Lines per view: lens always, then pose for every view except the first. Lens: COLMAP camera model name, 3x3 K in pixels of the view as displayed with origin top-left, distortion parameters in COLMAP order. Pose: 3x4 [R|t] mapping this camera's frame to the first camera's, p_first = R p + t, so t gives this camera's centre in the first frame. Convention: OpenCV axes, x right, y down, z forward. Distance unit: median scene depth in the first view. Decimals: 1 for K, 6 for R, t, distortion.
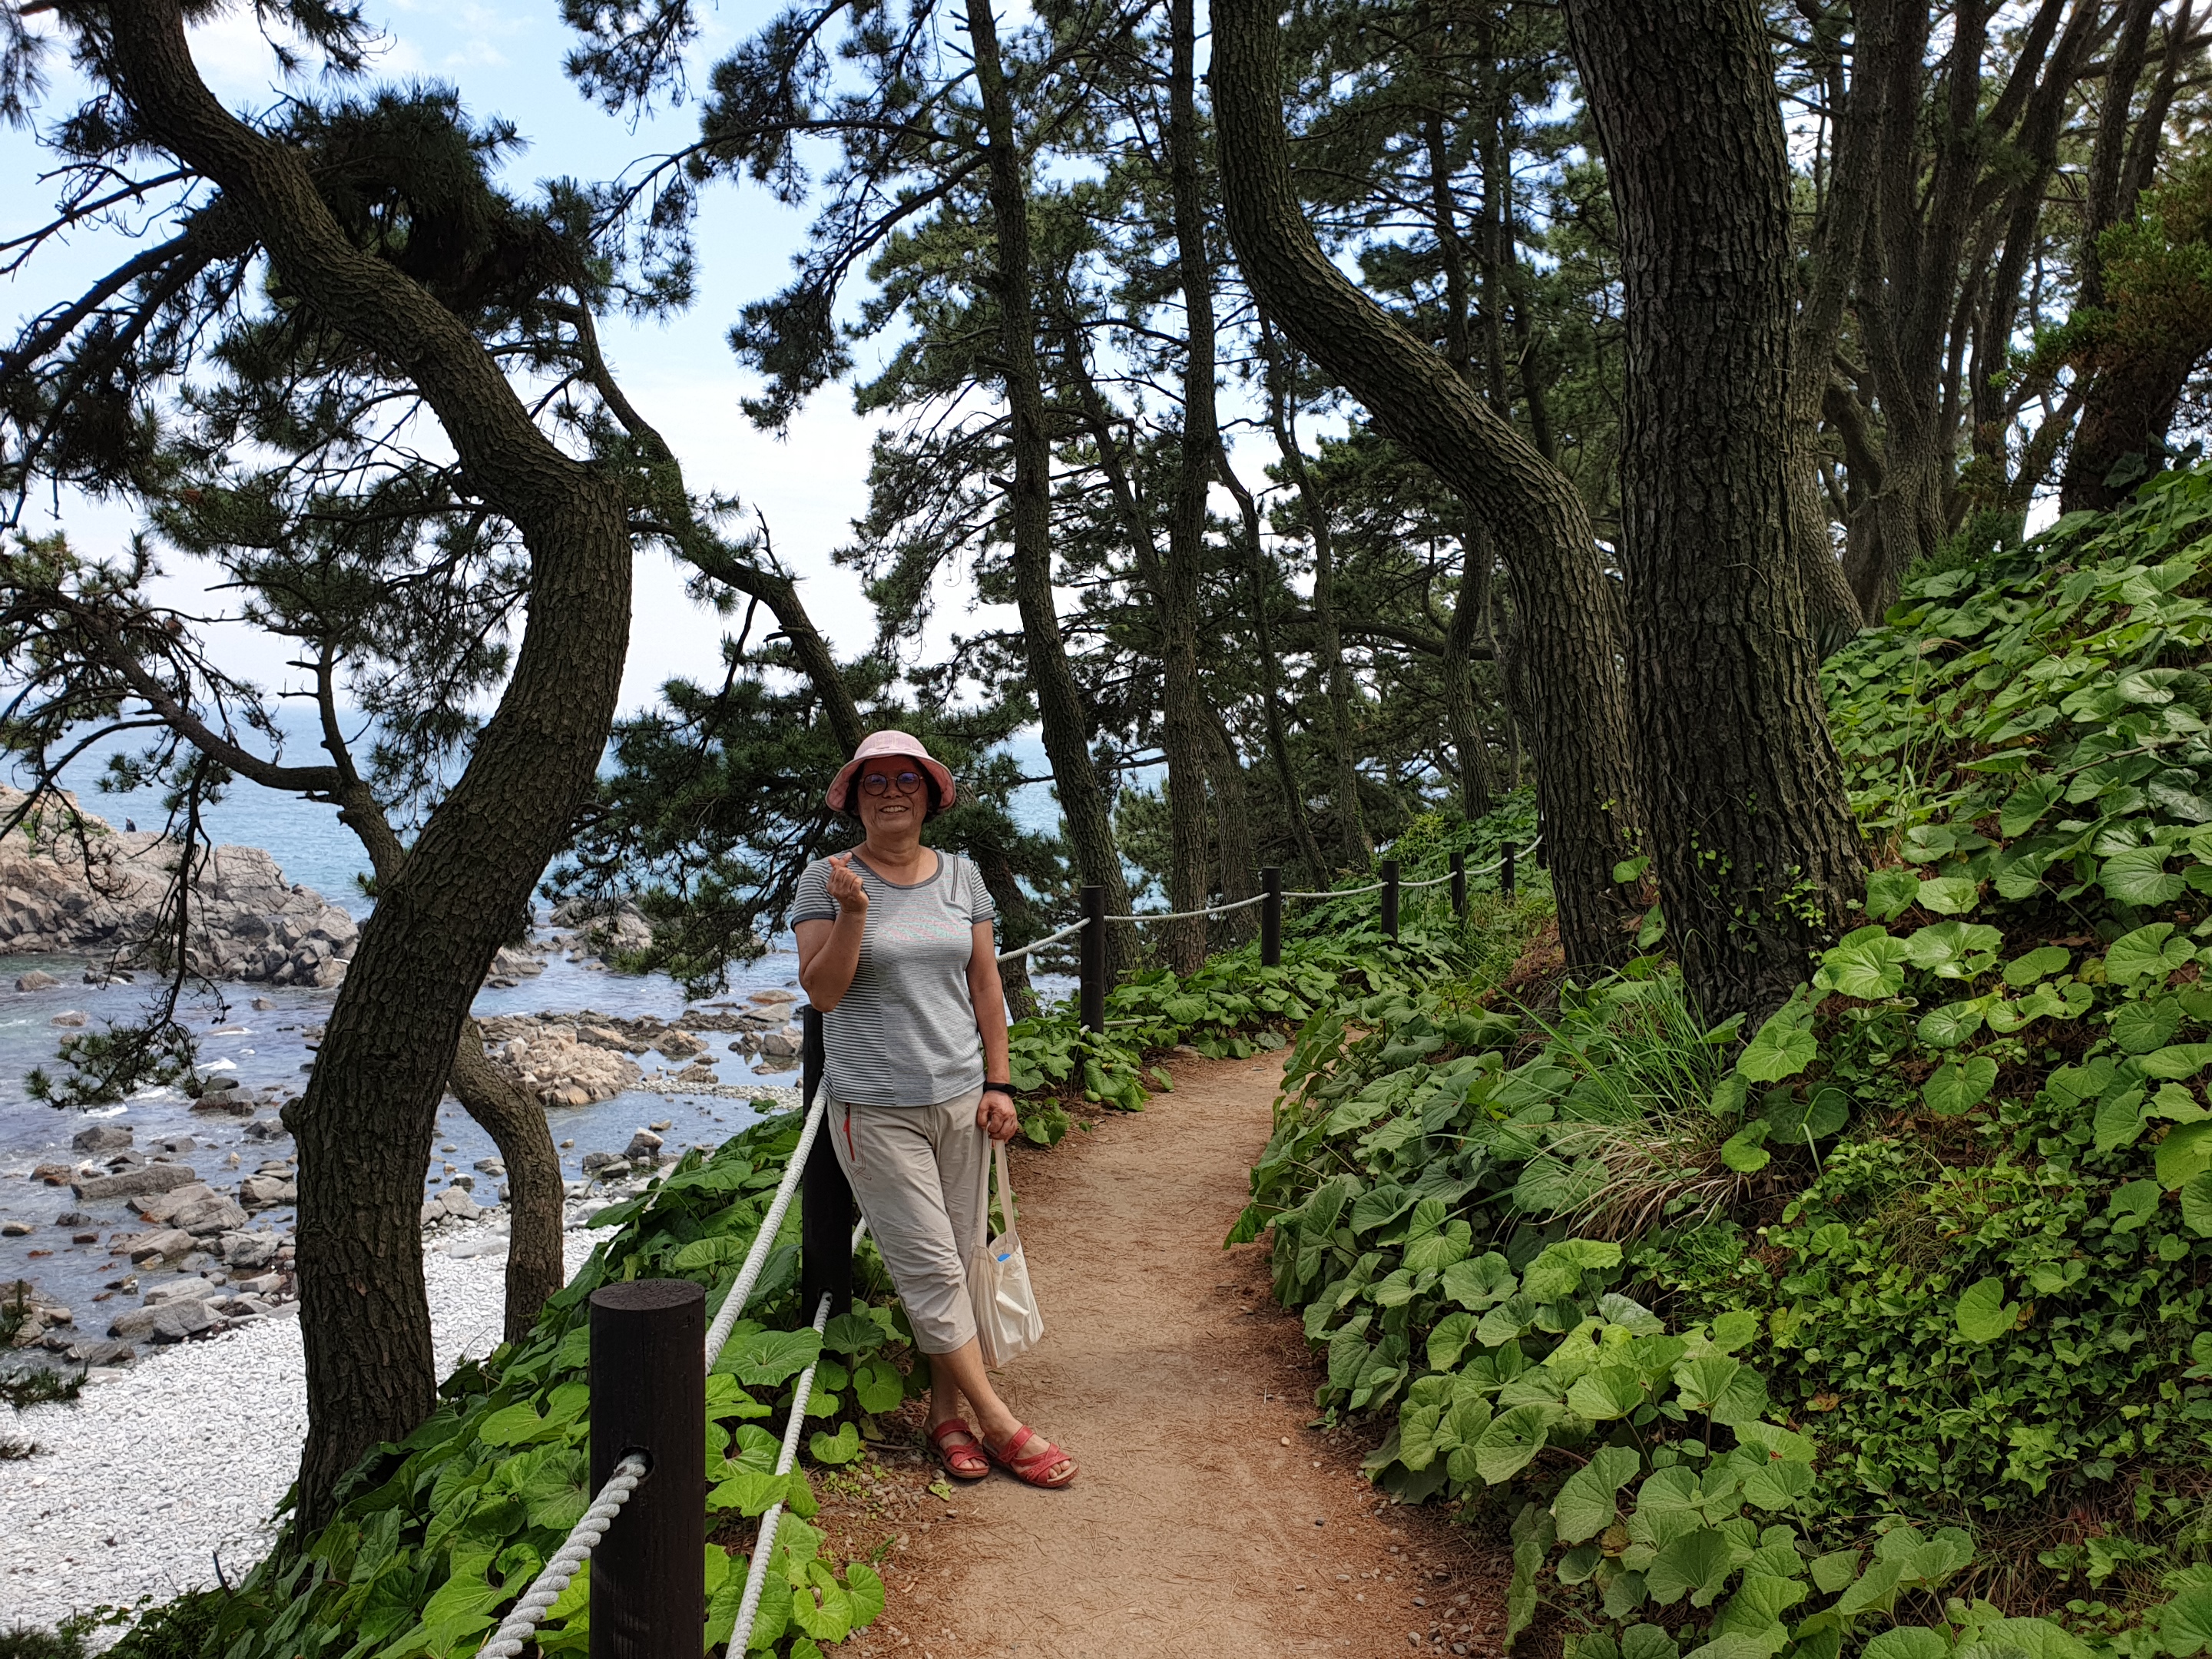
lens RADIAL K [[1700.3, 0, 1104.2], [0, 1700.3, 825.5], [0, 0, 1]] dist [0.052574, -0.019863]
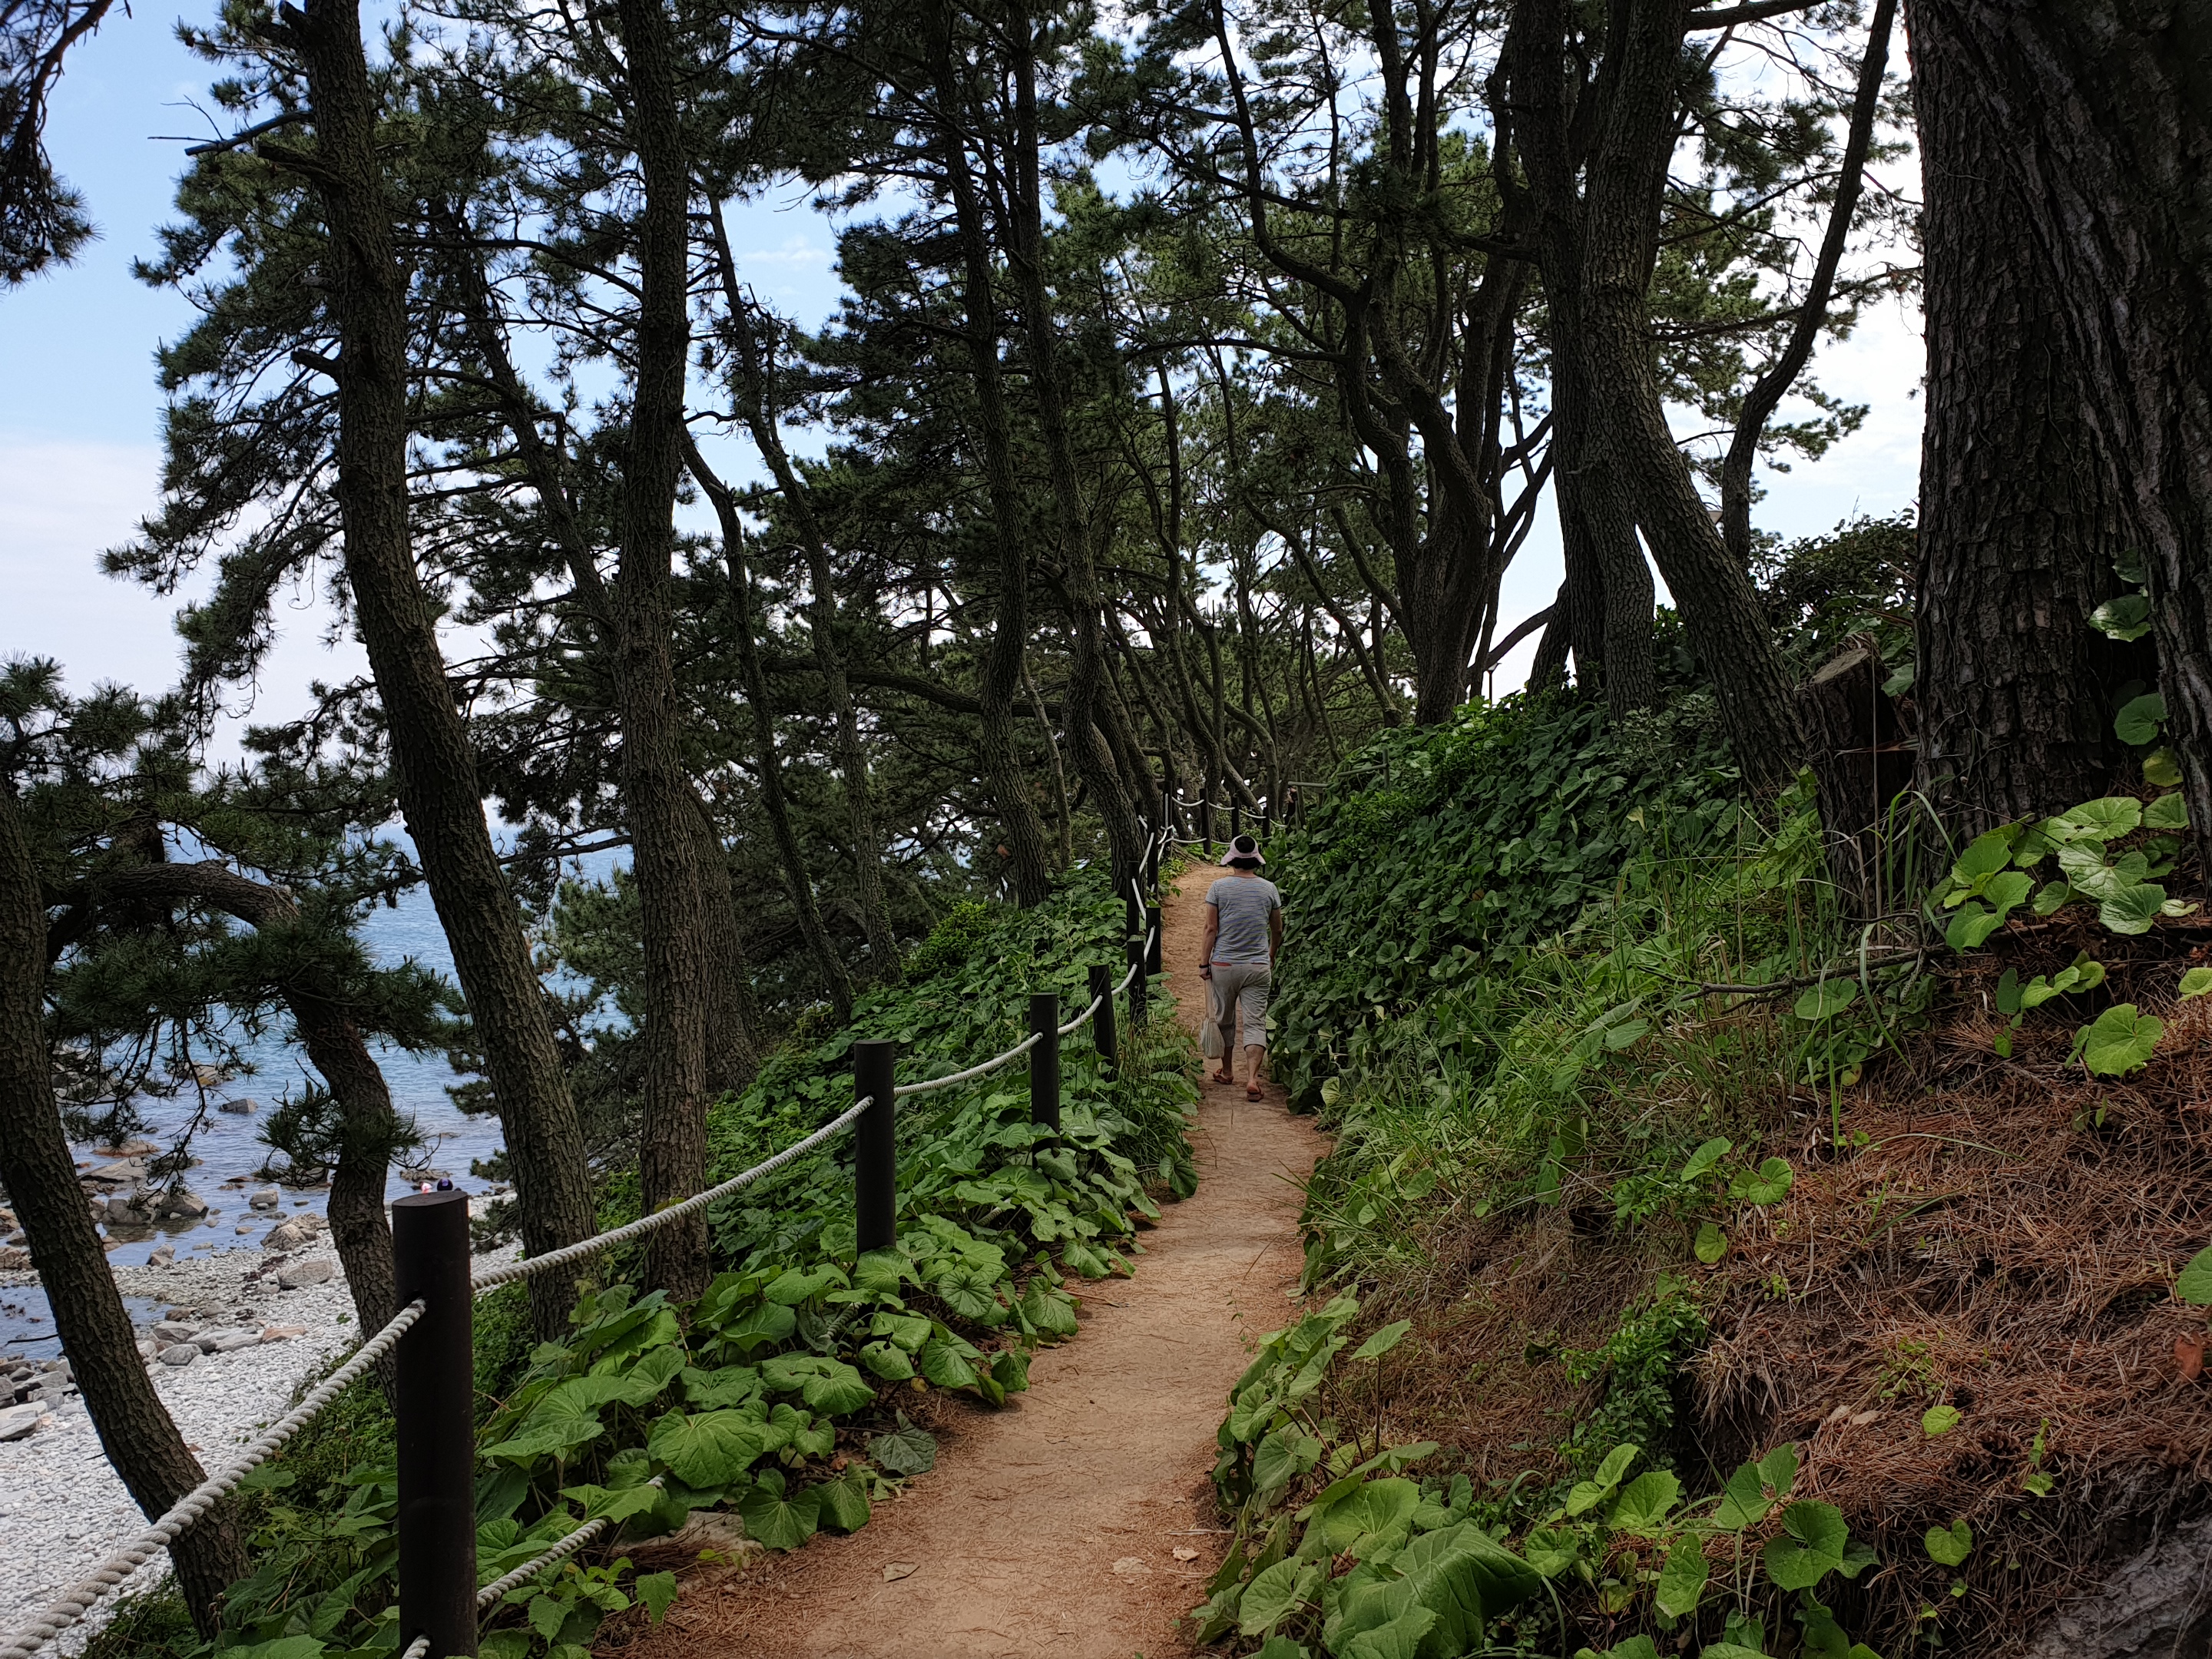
lens RADIAL K [[1700.3, 0, 1099.3], [0, 1700.3, 827.7], [0, 0, 1]] dist [0.052574, -0.019863]
pose [[0.951039, -0.024282, 0.308114, 0.004430], [0.039002, 0.998368, -0.041705, -0.004797], [-0.306599, 0.051680, 0.950435, 0.188594]]
